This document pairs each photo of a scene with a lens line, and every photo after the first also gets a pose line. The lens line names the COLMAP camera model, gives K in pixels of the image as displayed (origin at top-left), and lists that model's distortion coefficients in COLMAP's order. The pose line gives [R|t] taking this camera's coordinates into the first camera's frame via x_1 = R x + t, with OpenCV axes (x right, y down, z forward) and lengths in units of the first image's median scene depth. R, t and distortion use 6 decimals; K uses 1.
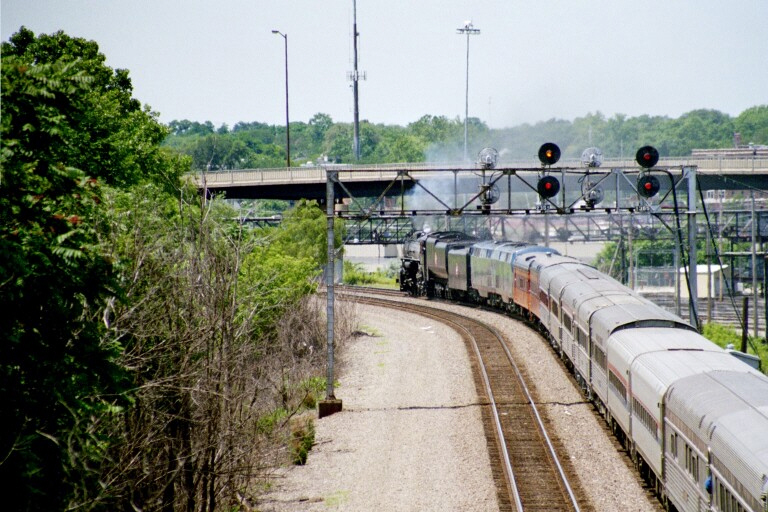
lens RADIAL K [[1330.7, 0, 384.0], [0, 1330.7, 256.0], [0, 0, 1]] dist [0.216894, 0.133478]
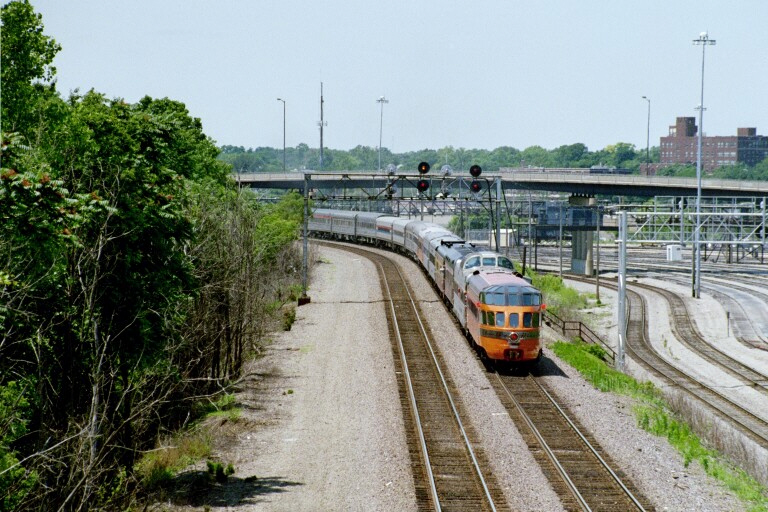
lens RADIAL K [[1330.7, 0, 384.0], [0, 1330.7, 256.0], [0, 0, 1]] dist [0.216894, 0.133478]
pose [[0.999619, 0.022162, 0.016474, 0.039636], [-0.022302, 0.999716, 0.008368, 0.032669], [-0.016284, -0.008733, 0.999829, -0.868218]]
